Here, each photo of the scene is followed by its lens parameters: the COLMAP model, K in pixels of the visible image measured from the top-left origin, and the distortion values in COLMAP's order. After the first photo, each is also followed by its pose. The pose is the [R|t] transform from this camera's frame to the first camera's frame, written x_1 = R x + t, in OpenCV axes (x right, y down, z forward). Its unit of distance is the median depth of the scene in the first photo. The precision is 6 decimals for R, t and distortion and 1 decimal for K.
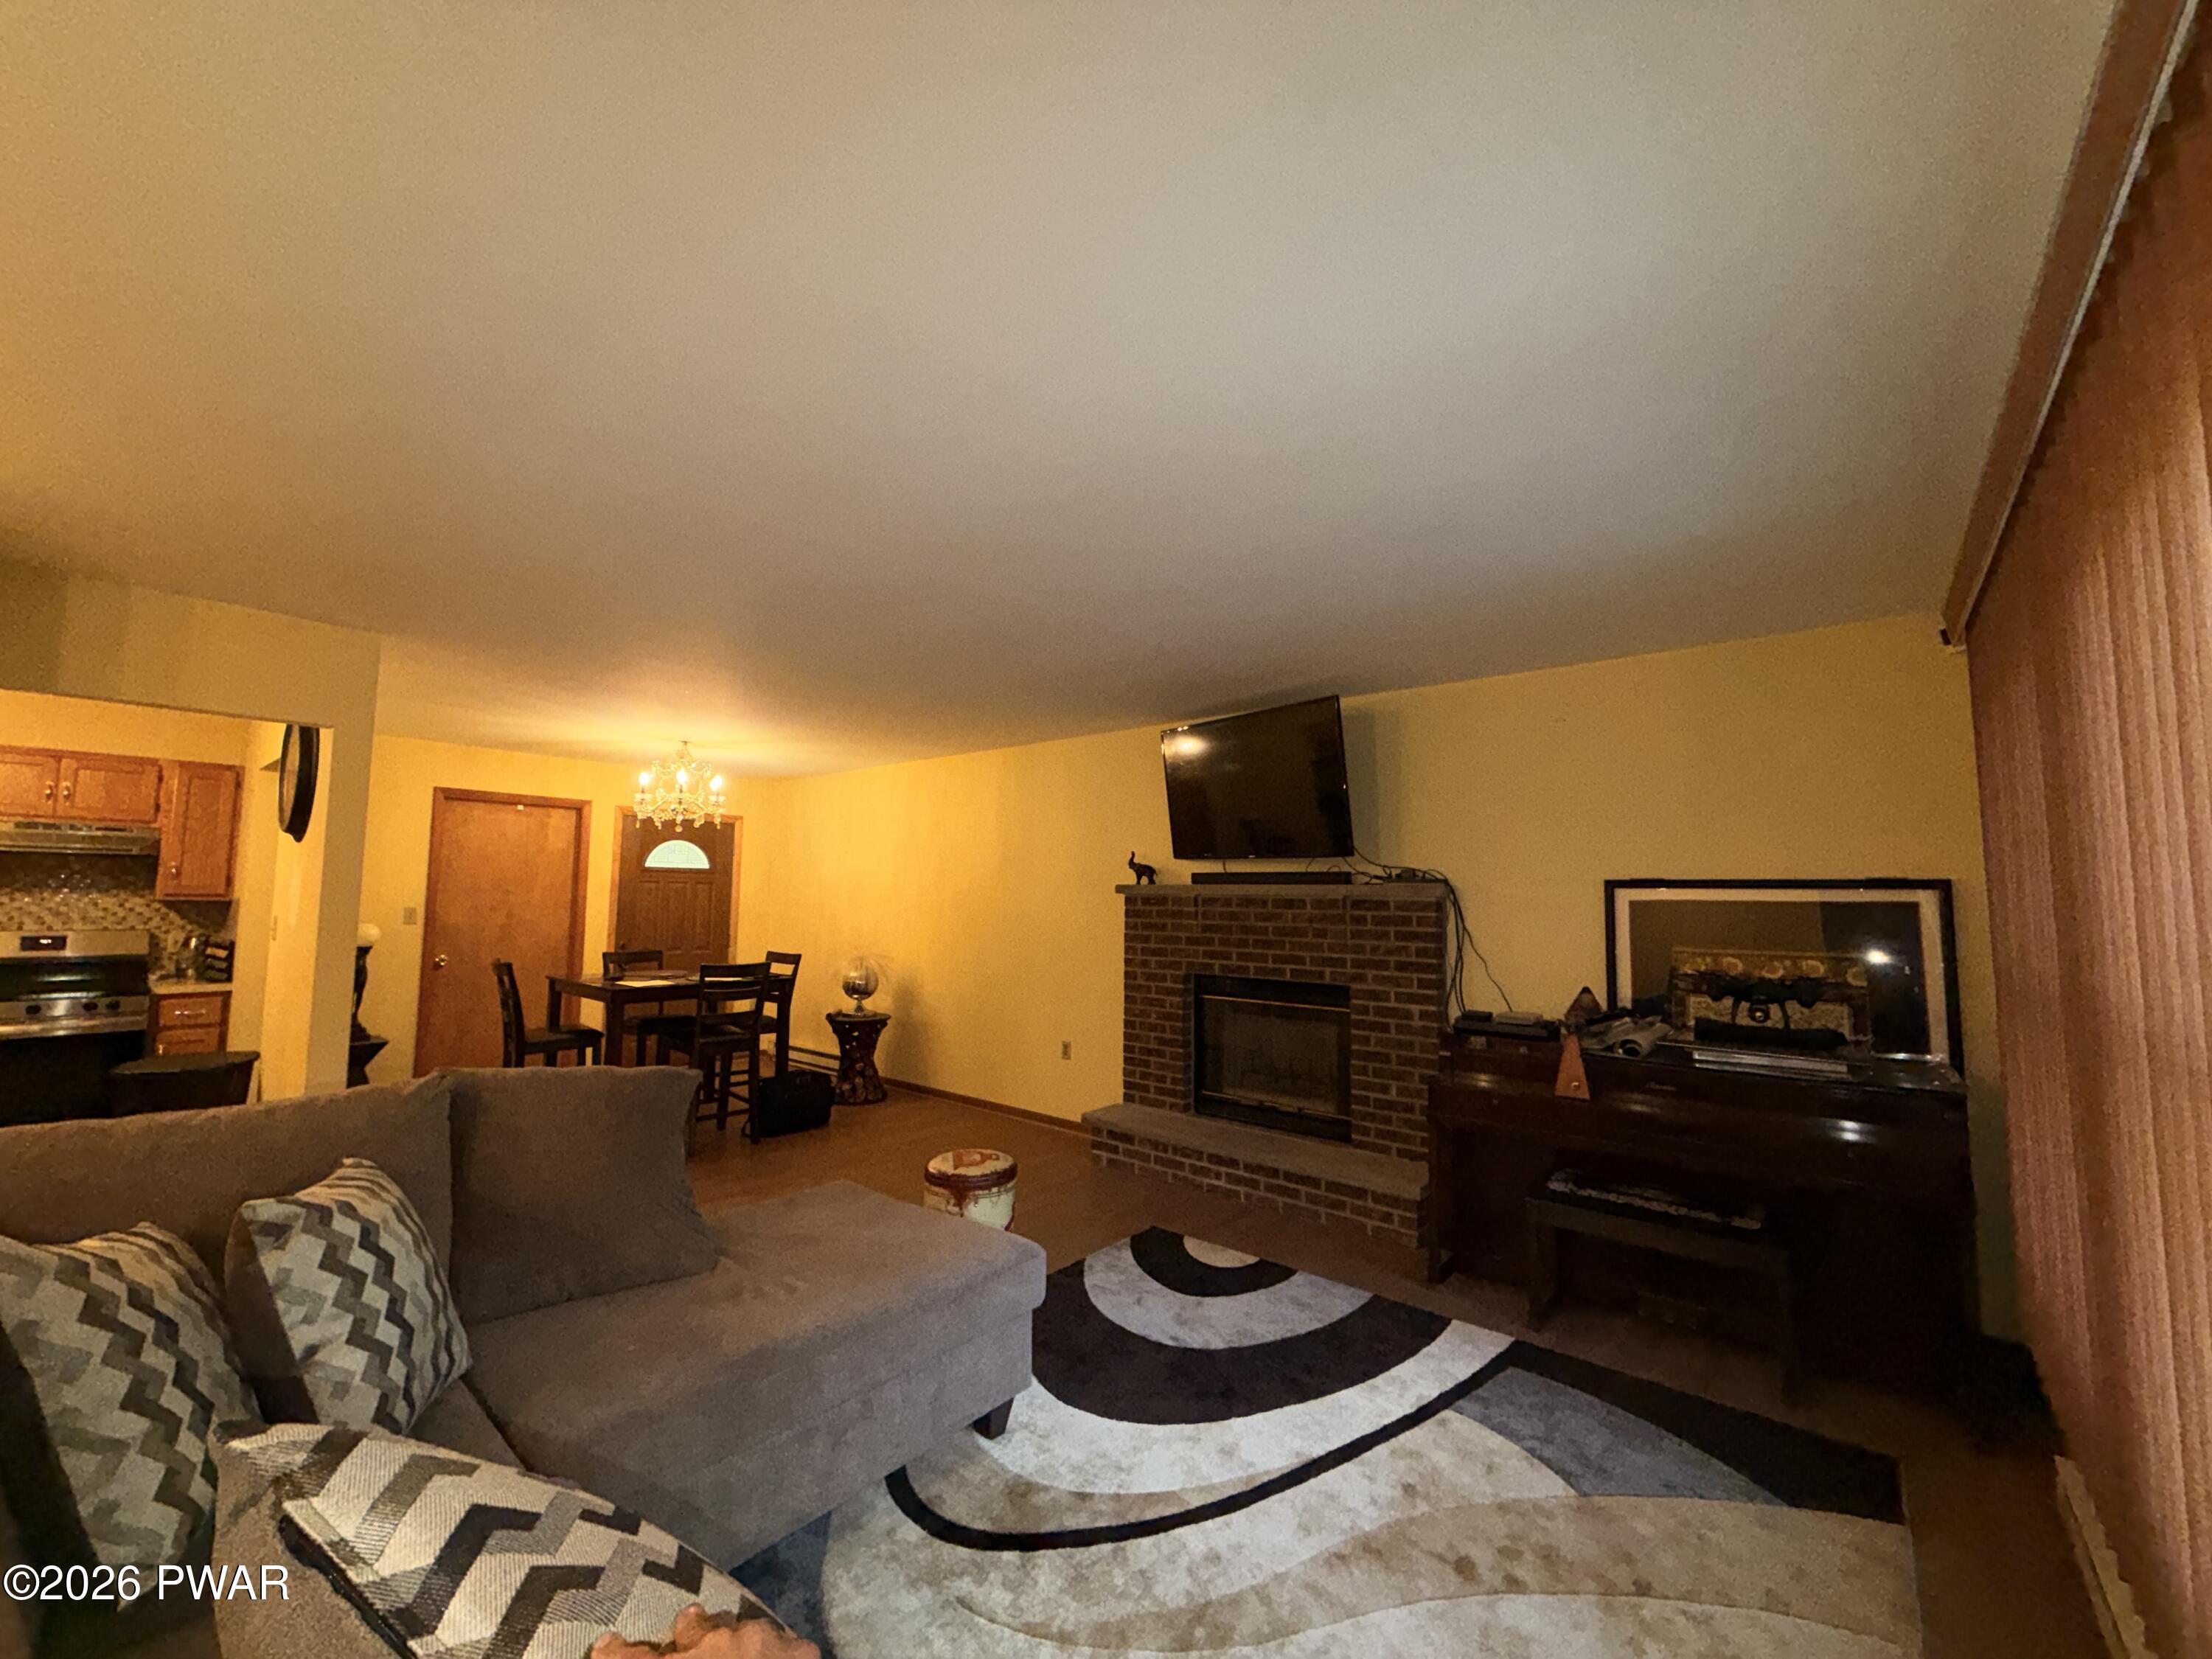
lens RADIAL K [[899.7, 0, 1092.5], [0, 899.7, 823.4], [0, 0, 1]] dist [0.002832, 0.000237]
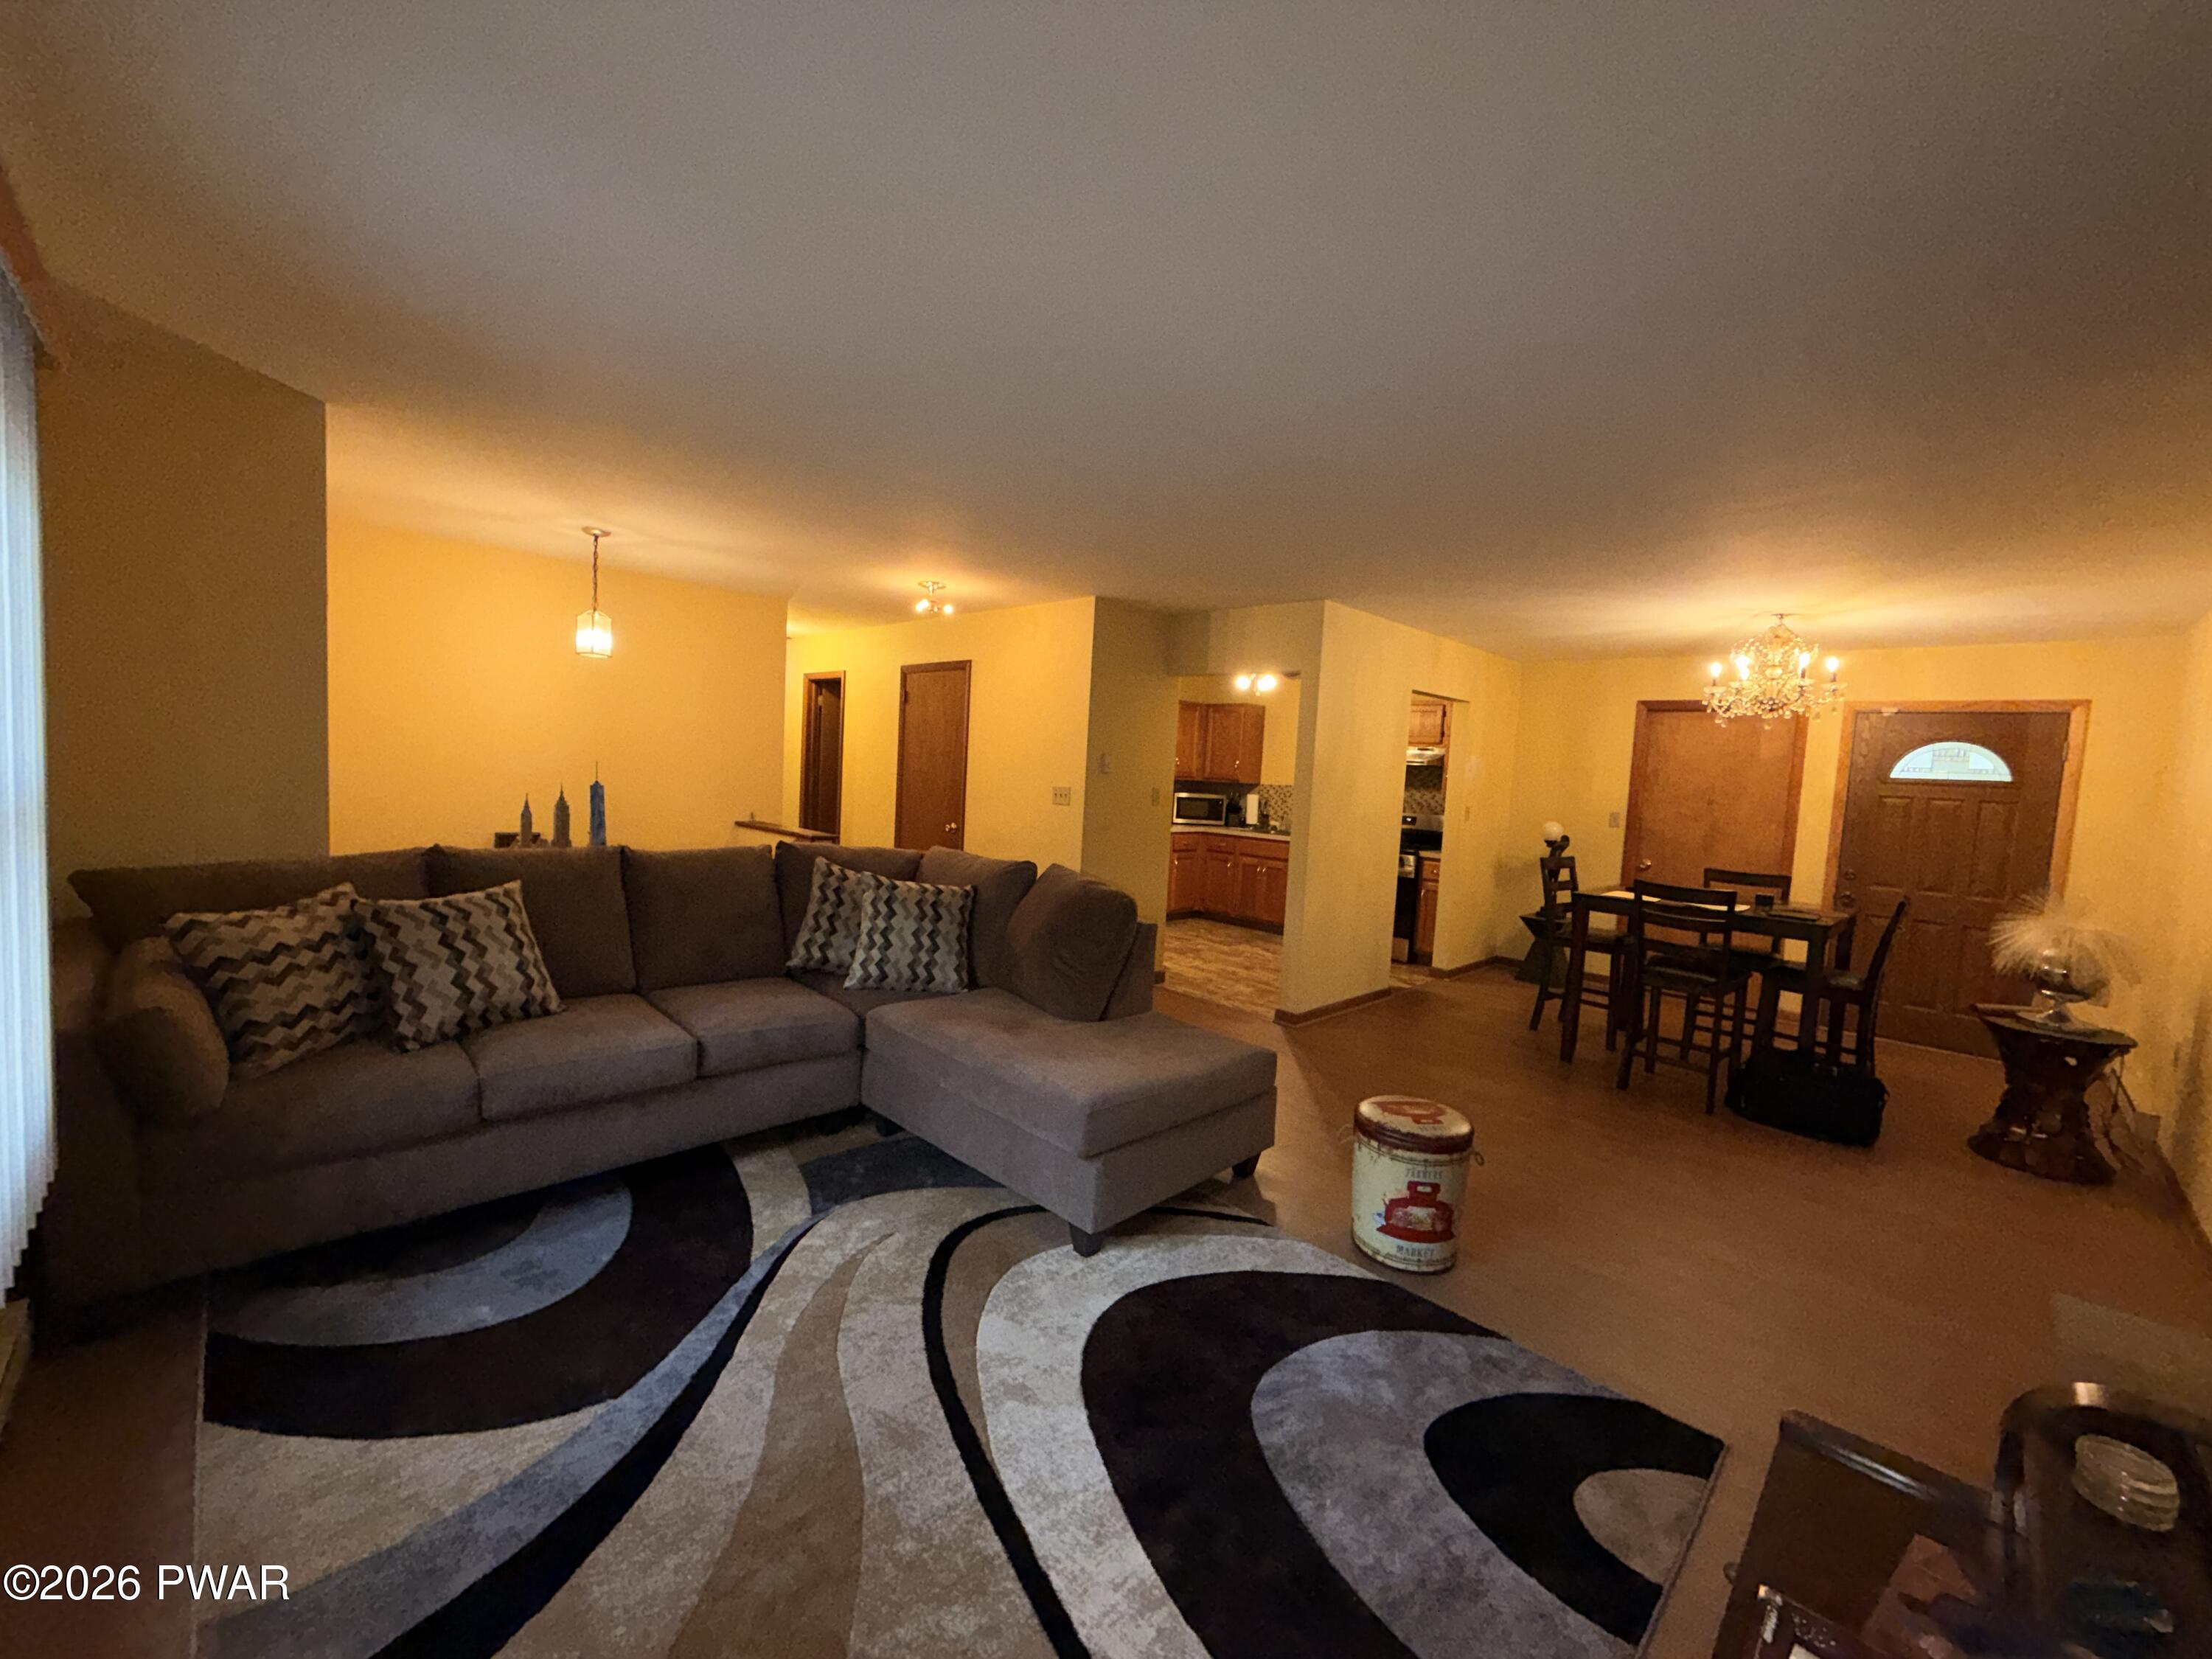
lens RADIAL K [[899.7, 0, 1092.5], [0, 899.7, 823.4], [0, 0, 1]] dist [0.002832, 0.000237]
pose [[-0.097529, 0.042115, -0.994341, 0.538295], [0.023981, 0.998914, 0.039956, 0.063591], [0.994944, -0.019949, -0.098433, 0.635643]]
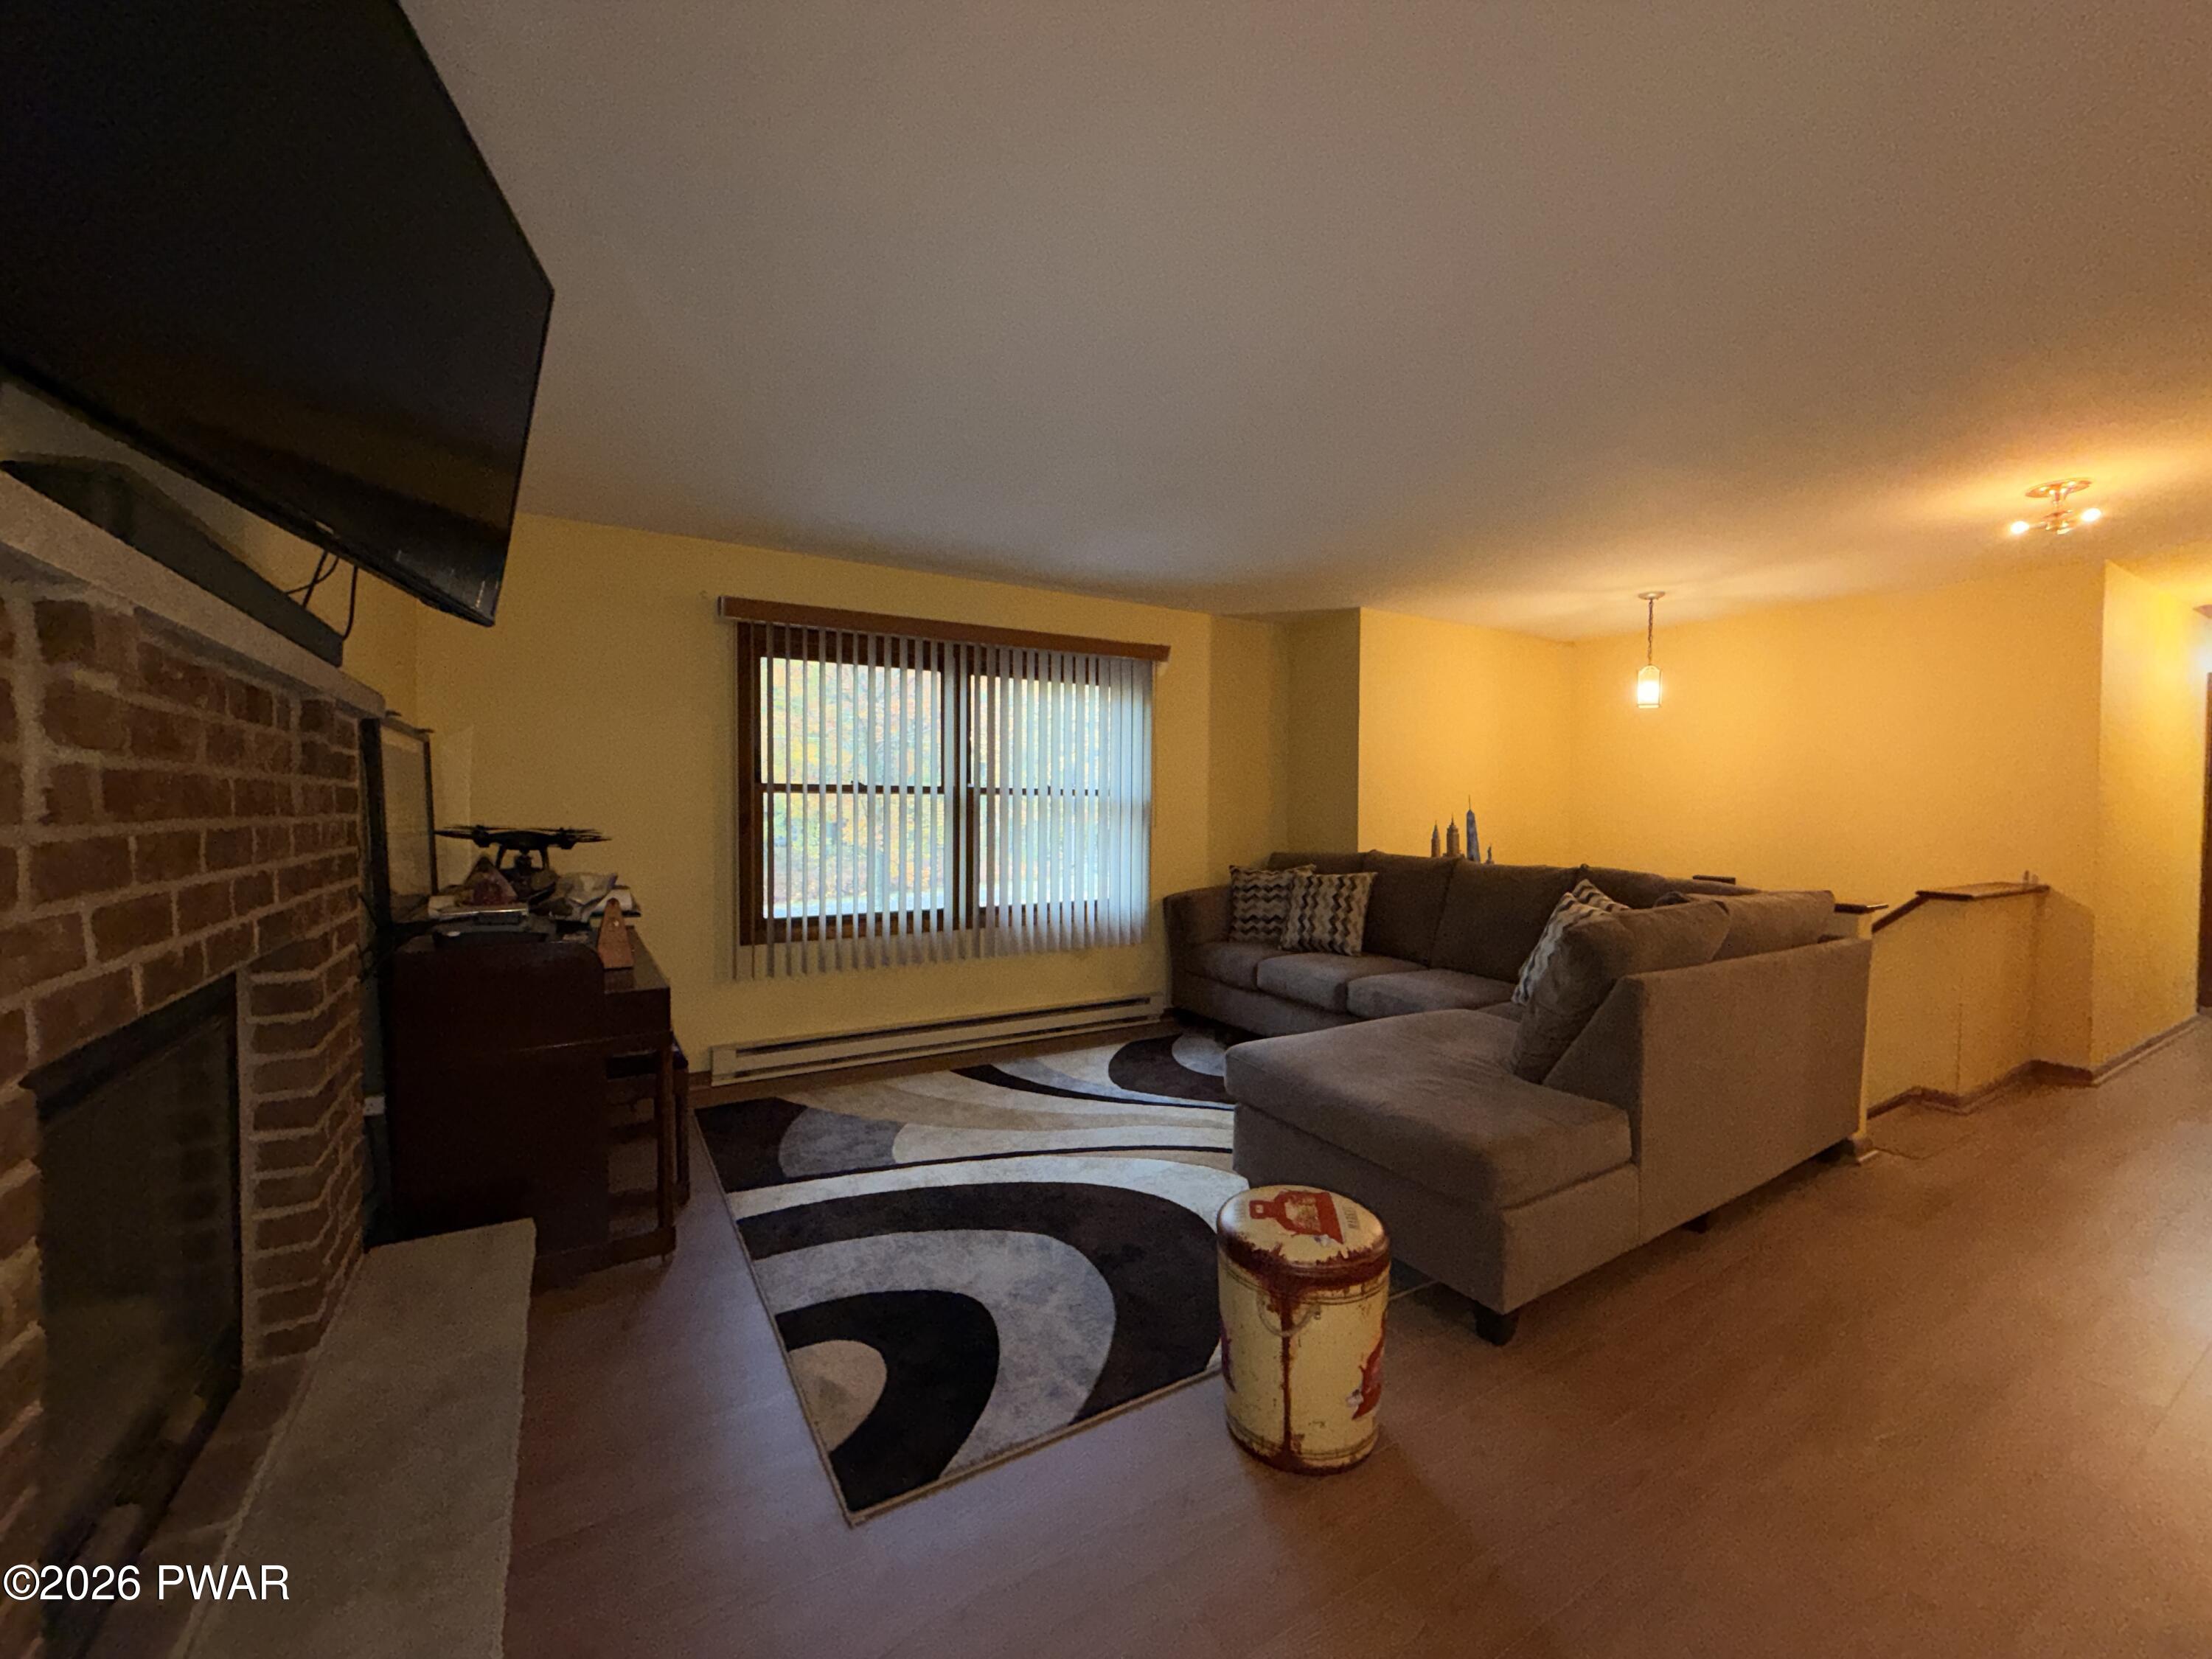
lens RADIAL K [[853.3, 0, 1092.0], [0, 853.3, 828.0], [0, 0, 1]] dist [0.000114, -0.000009]
pose [[-0.945240, -0.027479, 0.325217, -0.136724], [-0.044792, 0.997943, -0.045867, 0.135932], [-0.323288, -0.057922, -0.944526, 1.220230]]
